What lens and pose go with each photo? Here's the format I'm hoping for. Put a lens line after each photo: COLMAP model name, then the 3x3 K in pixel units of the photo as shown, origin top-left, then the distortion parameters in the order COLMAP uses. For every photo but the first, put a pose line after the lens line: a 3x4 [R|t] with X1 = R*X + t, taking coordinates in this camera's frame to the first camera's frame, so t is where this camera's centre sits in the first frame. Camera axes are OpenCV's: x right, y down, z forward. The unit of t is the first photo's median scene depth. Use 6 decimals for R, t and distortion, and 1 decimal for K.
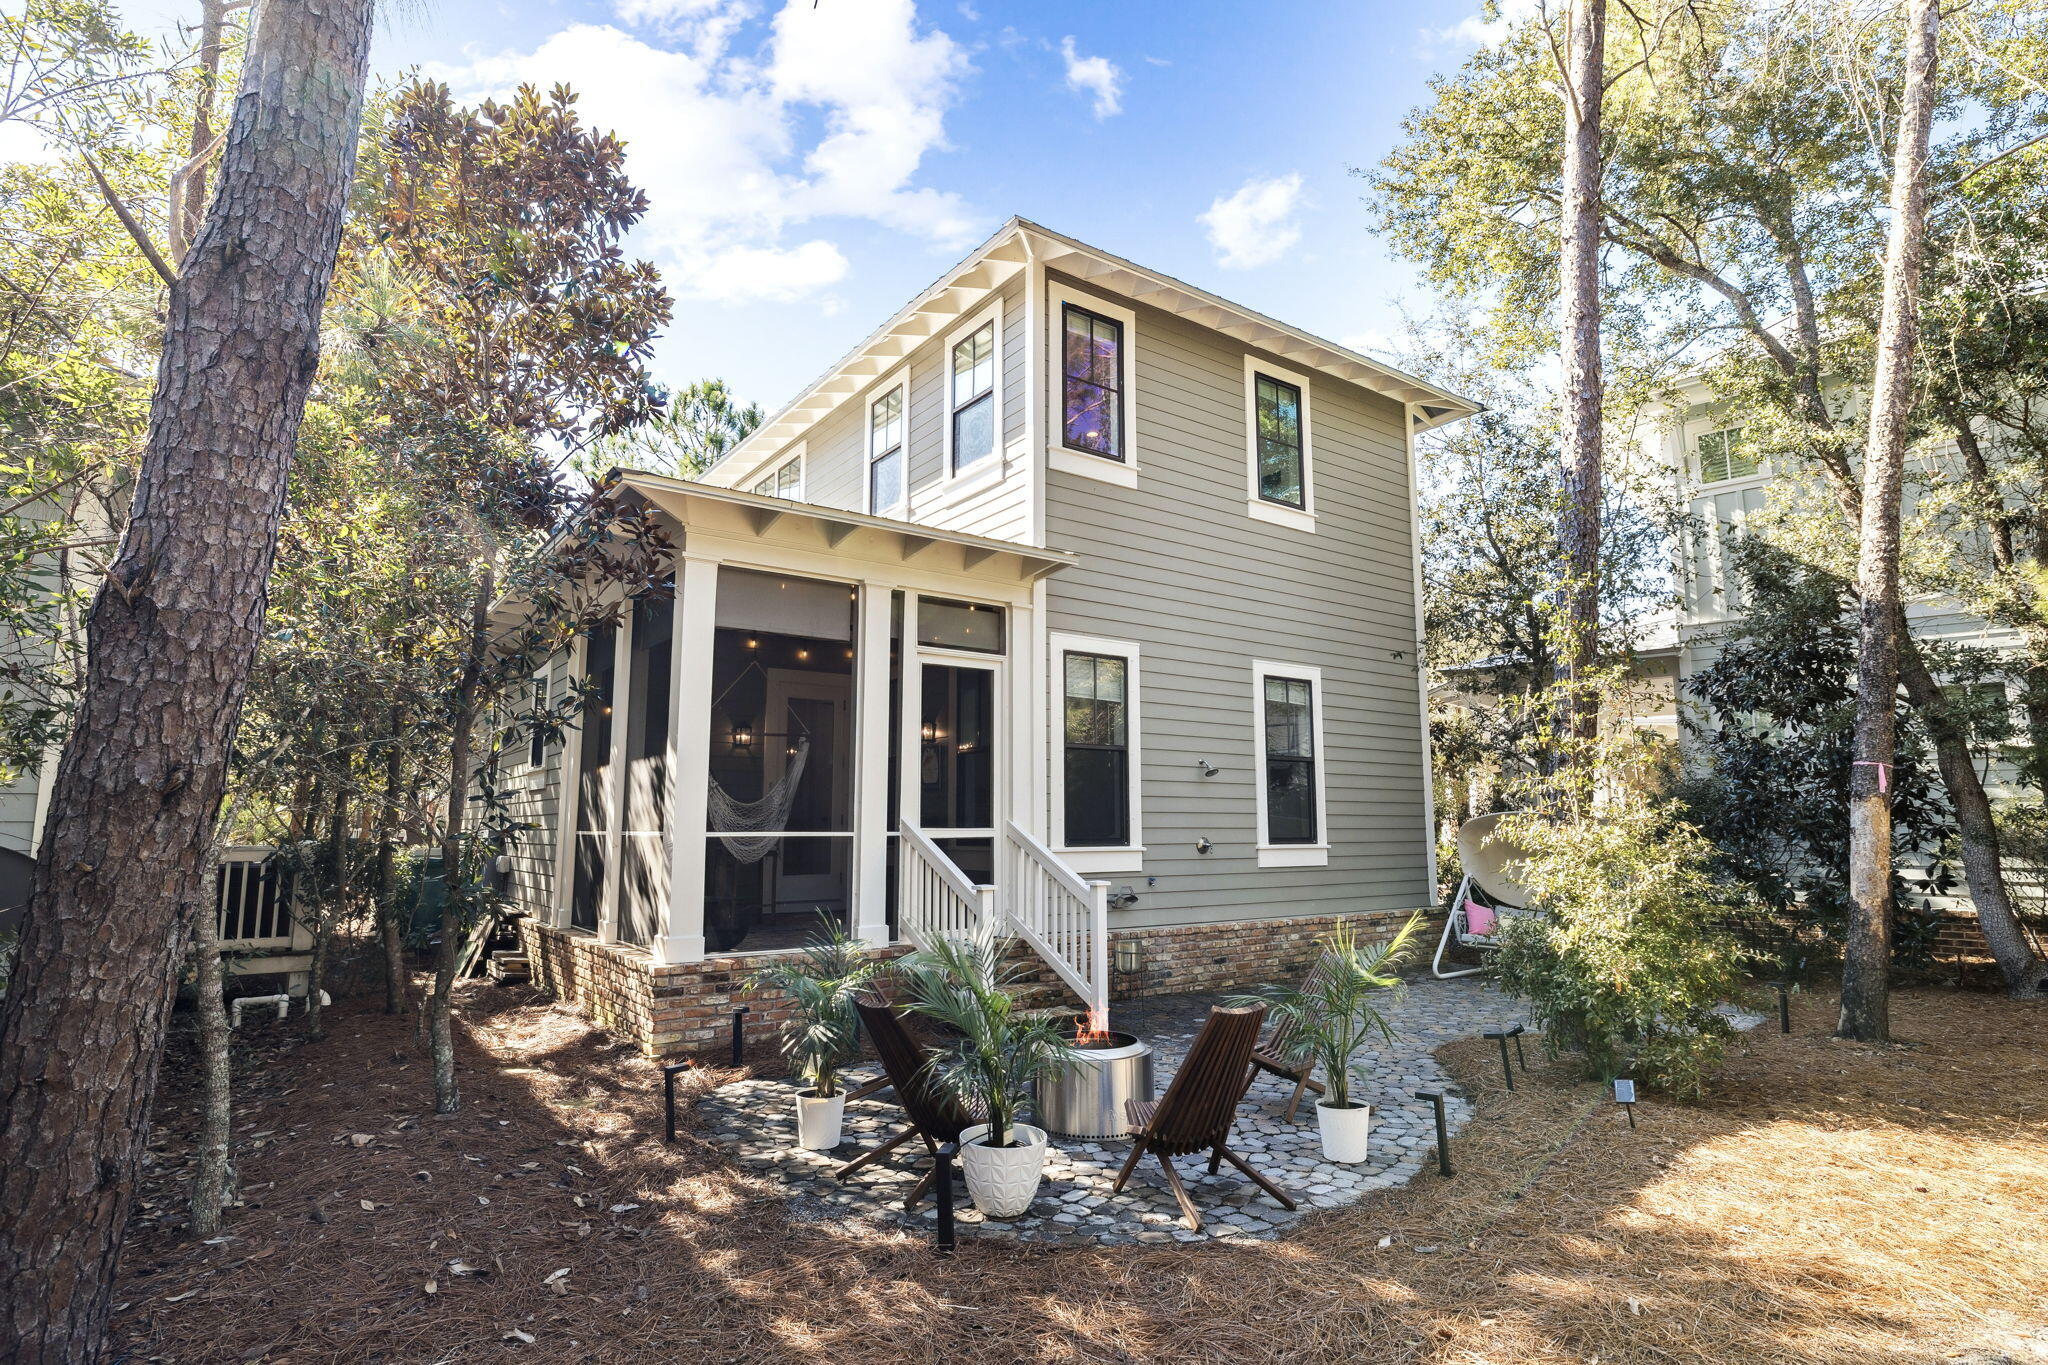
lens RADIAL K [[1107.9, 0, 1021.6], [0, 1107.9, 666.6], [0, 0, 1]] dist [-0.004253, -0.001291]
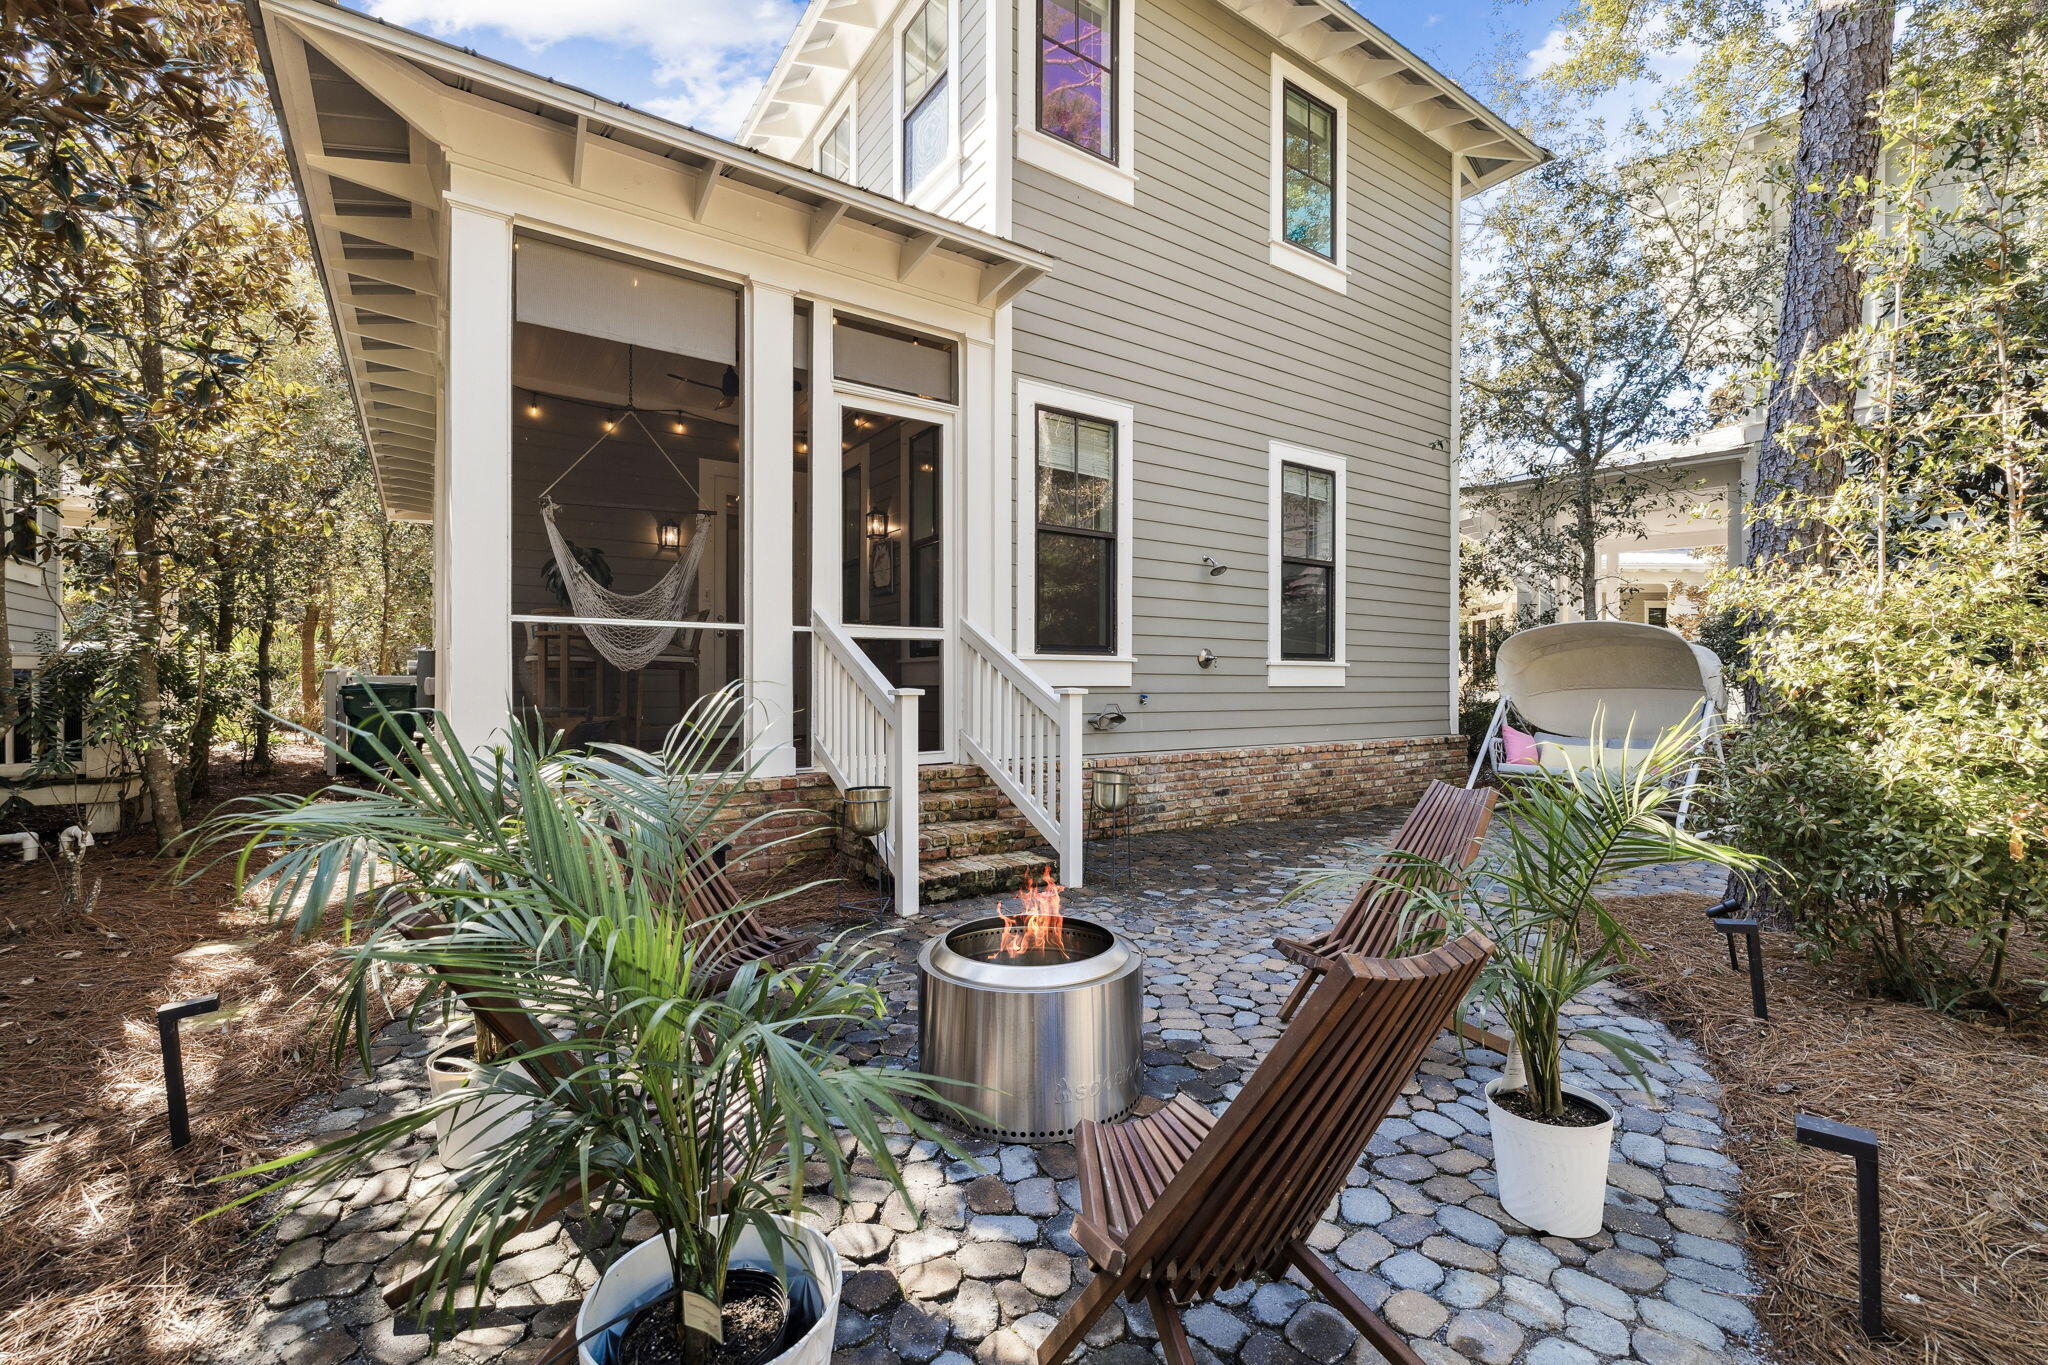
lens RADIAL K [[925.8, 0, 1021.1], [0, 925.8, 691.5], [0, 0, 1]] dist [-0.008701, 0.000969]
pose [[0.999900, 0.001725, -0.014038, 0.036887], [0.000474, 0.987888, 0.155165, 0.082739], [0.014136, -0.155156, 0.987789, 0.323969]]
